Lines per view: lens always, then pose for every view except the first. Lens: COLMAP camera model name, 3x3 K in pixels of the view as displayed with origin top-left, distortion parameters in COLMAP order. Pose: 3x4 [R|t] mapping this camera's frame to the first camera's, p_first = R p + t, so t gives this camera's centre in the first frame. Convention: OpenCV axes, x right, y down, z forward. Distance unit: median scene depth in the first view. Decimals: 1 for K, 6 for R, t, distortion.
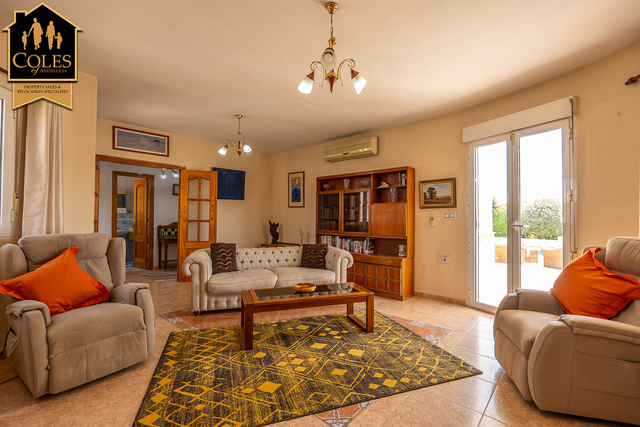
lens RADIAL K [[282.3, 0, 317.0], [0, 282.3, 215.9], [0, 0, 1]] dist [-0.010556, -0.000302]
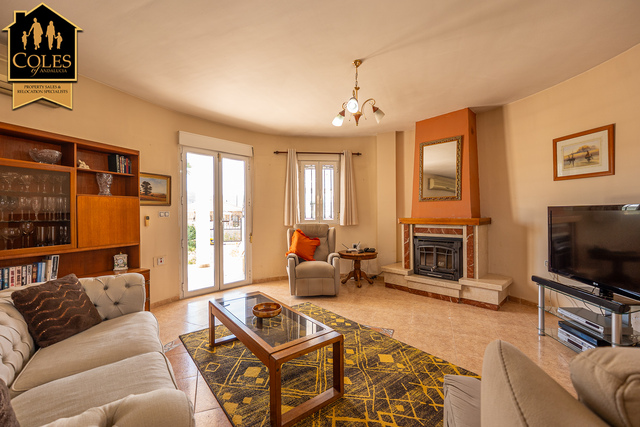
lens RADIAL K [[269.2, 0, 318.7], [0, 269.2, 212.9], [0, 0, 1]] dist [-0.013971, 0.000005]
pose [[-0.326283, -0.001609, 0.945271, -0.870703], [-0.002861, 0.999996, 0.000715, -0.011348], [-0.945268, -0.002471, -0.326286, 1.237796]]
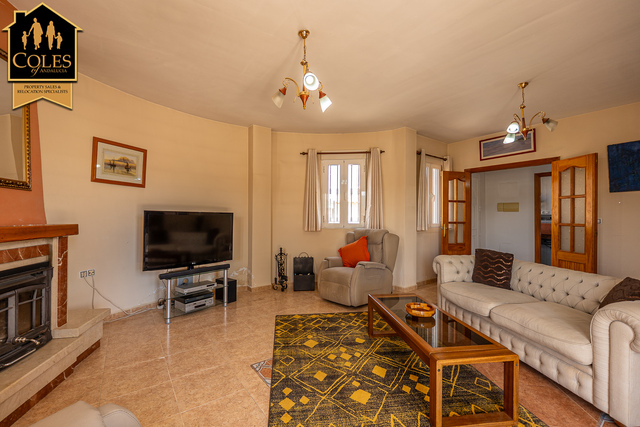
lens RADIAL K [[269.2, 0, 319.3], [0, 269.2, 215.2], [0, 0, 1]] dist [-0.013971, 0.000005]
pose [[-0.205066, -0.015219, -0.978630, 0.835342], [0.003638, 0.999860, -0.016311, 0.003106], [0.978741, -0.006905, -0.204982, 0.985454]]
